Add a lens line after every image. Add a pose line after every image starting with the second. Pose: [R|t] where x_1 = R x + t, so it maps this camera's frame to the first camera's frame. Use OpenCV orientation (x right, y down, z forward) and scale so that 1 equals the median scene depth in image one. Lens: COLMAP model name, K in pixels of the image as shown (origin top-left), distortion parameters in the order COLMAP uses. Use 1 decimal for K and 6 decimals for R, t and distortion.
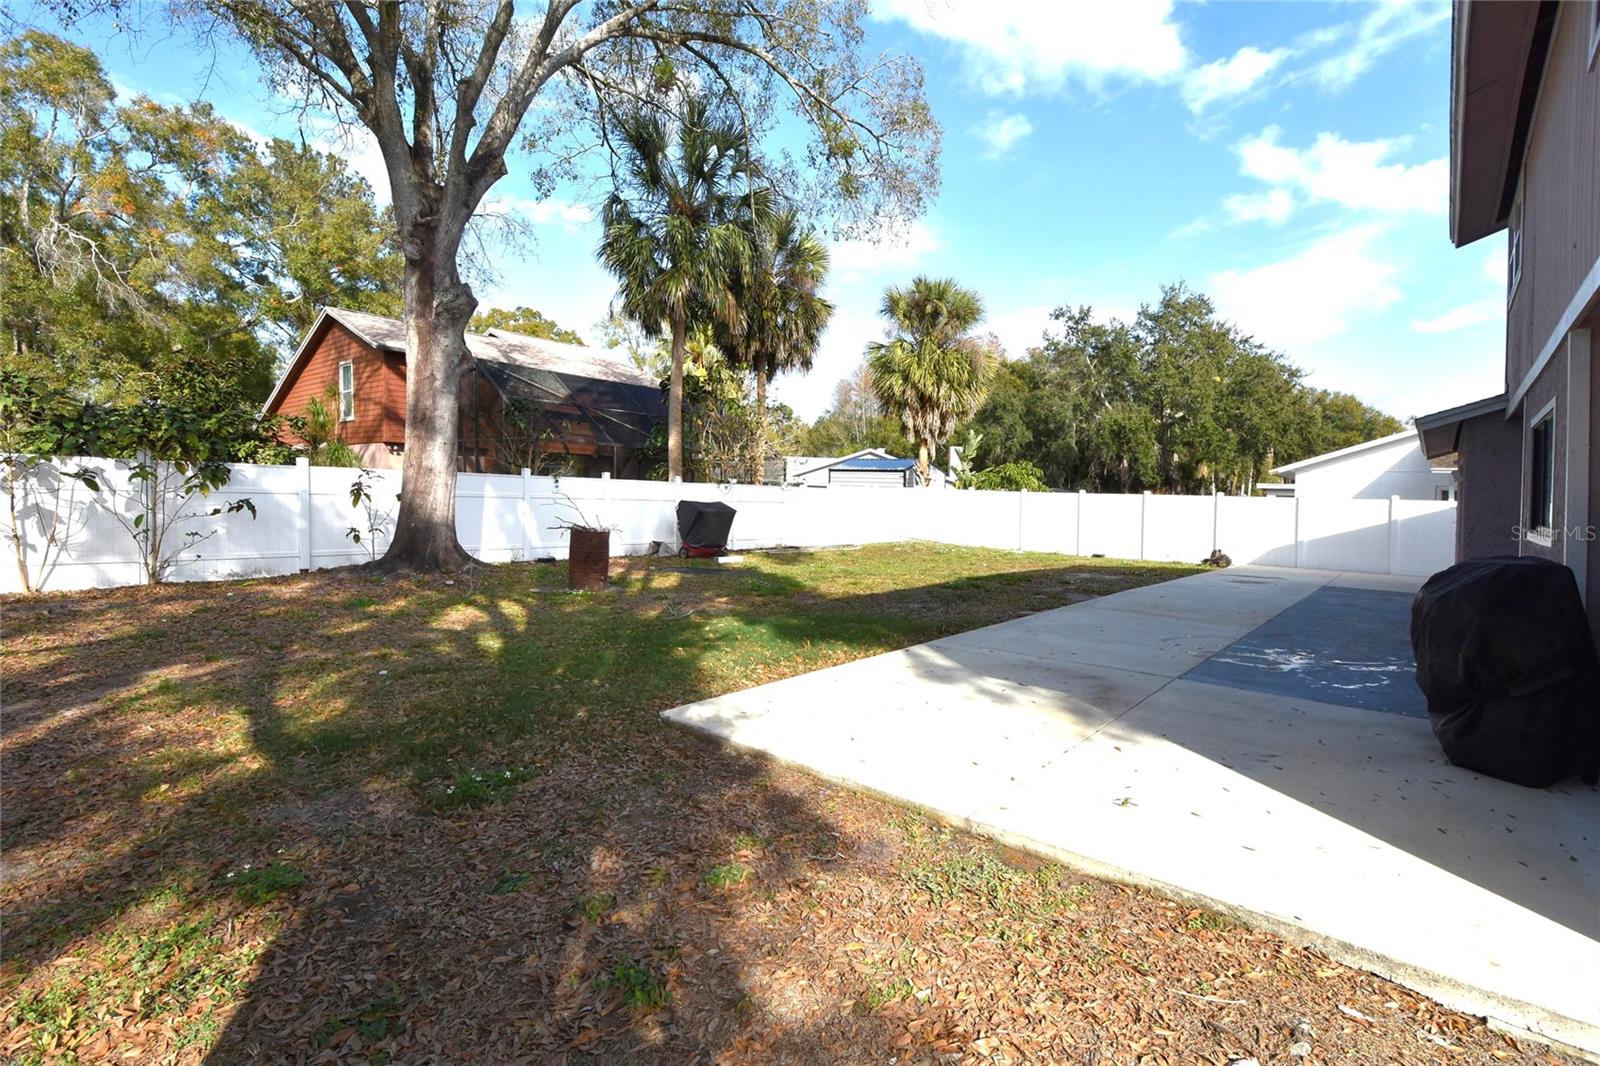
lens RADIAL K [[739.5, 0, 764.5], [0, 739.5, 528.6], [0, 0, 1]] dist [0.000270, -0.000440]
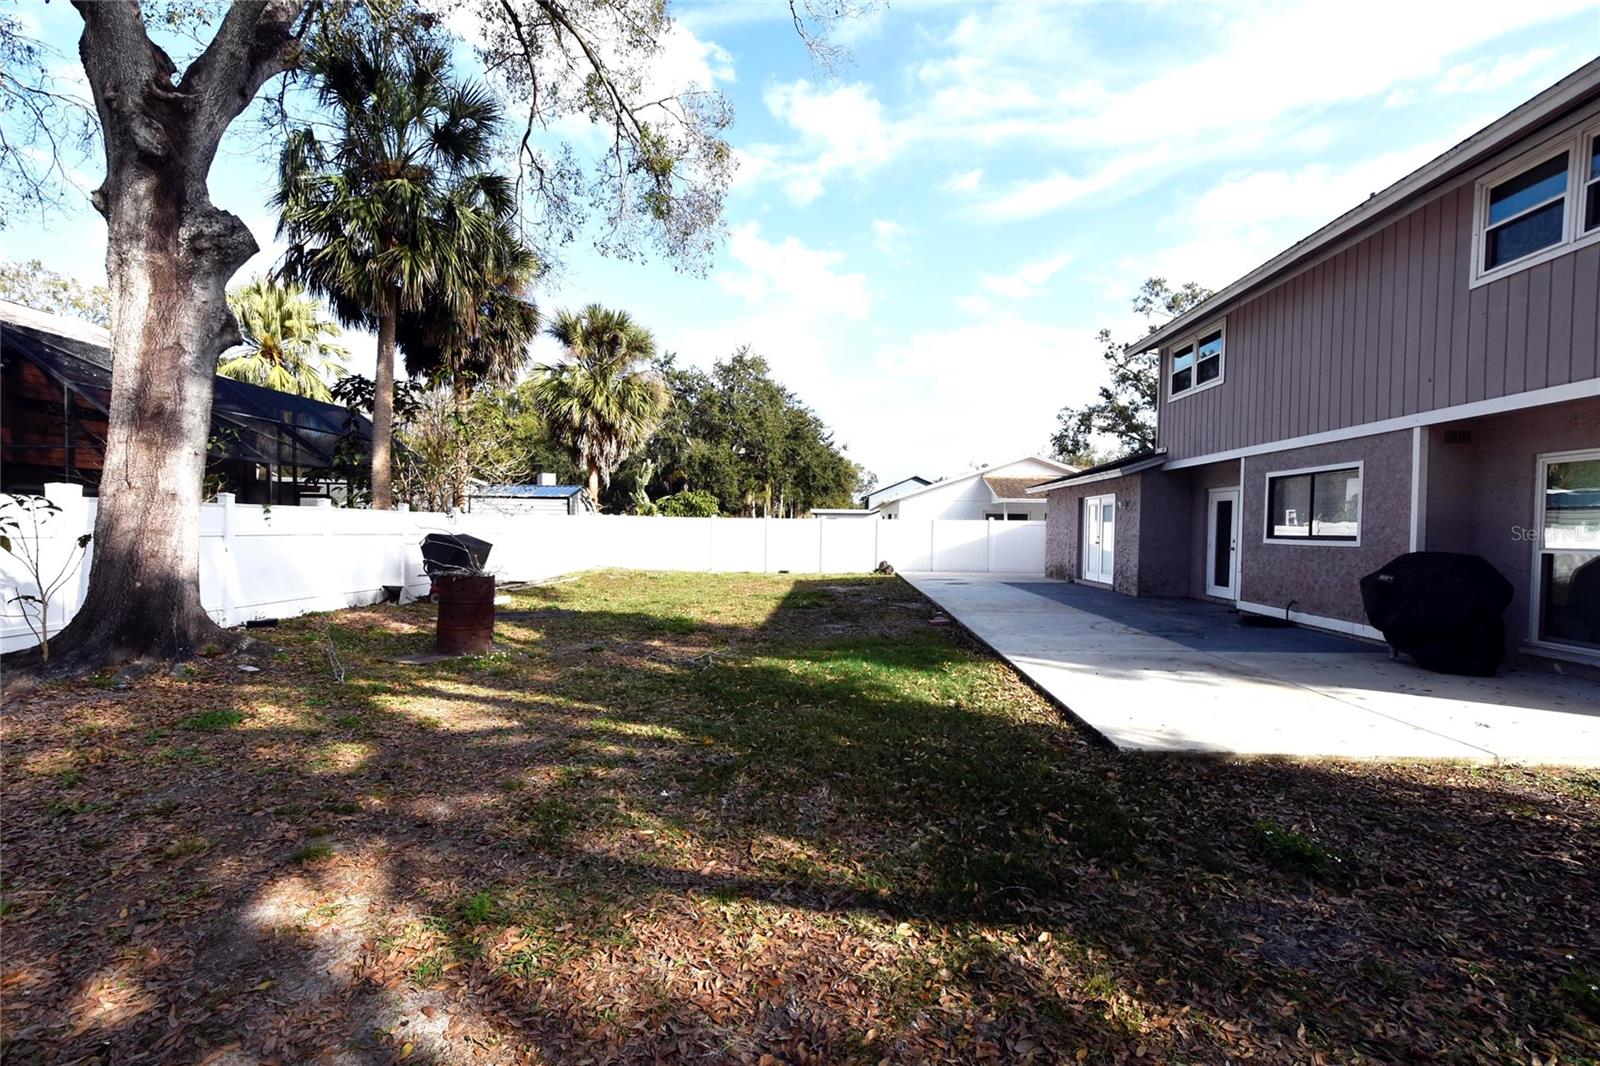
lens RADIAL K [[703.6, 0, 795.8], [0, 703.6, 557.2], [0, 0, 1]] dist [-0.010614, -0.000405]
pose [[0.783612, -0.046969, 0.619472, -0.387383], [0.042899, 0.998849, 0.021468, -0.016271], [-0.619767, 0.009753, 0.784725, 0.196313]]
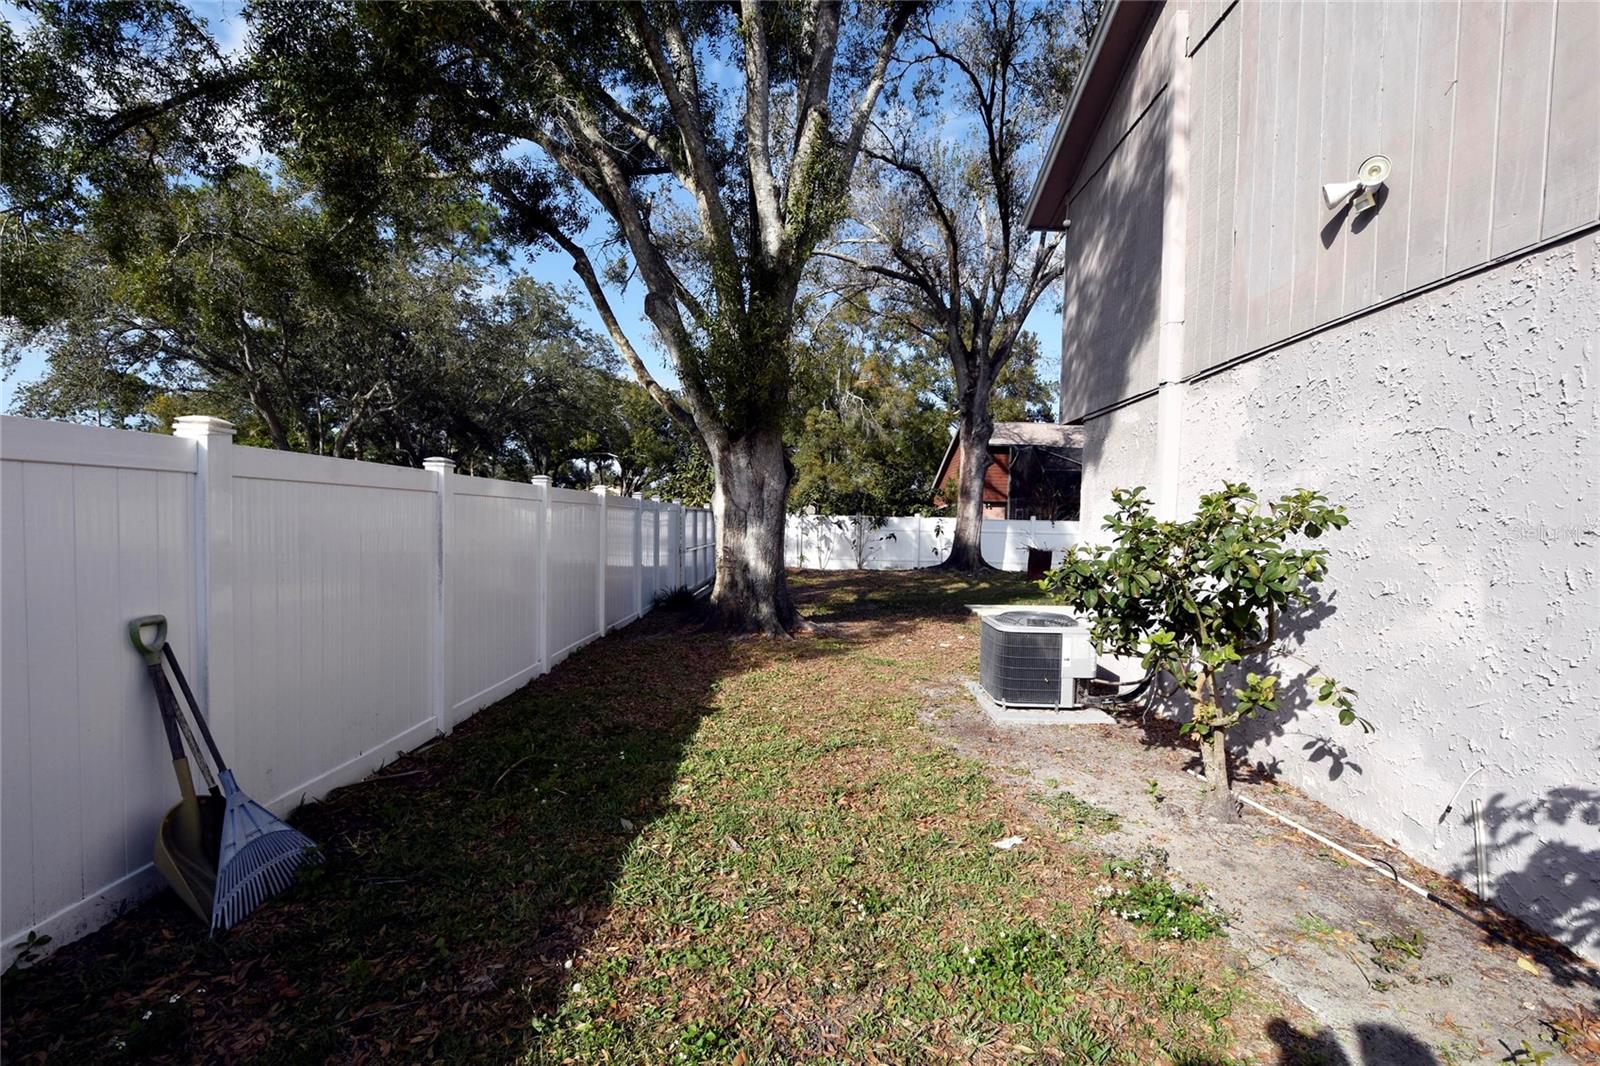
lens RADIAL K [[739.5, 0, 764.5], [0, 739.5, 528.6], [0, 0, 1]] dist [0.000270, -0.000440]
pose [[0.624831, -0.007615, -0.780723, 0.686037], [-0.041430, 0.998220, -0.042894, 0.050080], [0.779660, 0.059147, 0.623404, -0.588614]]
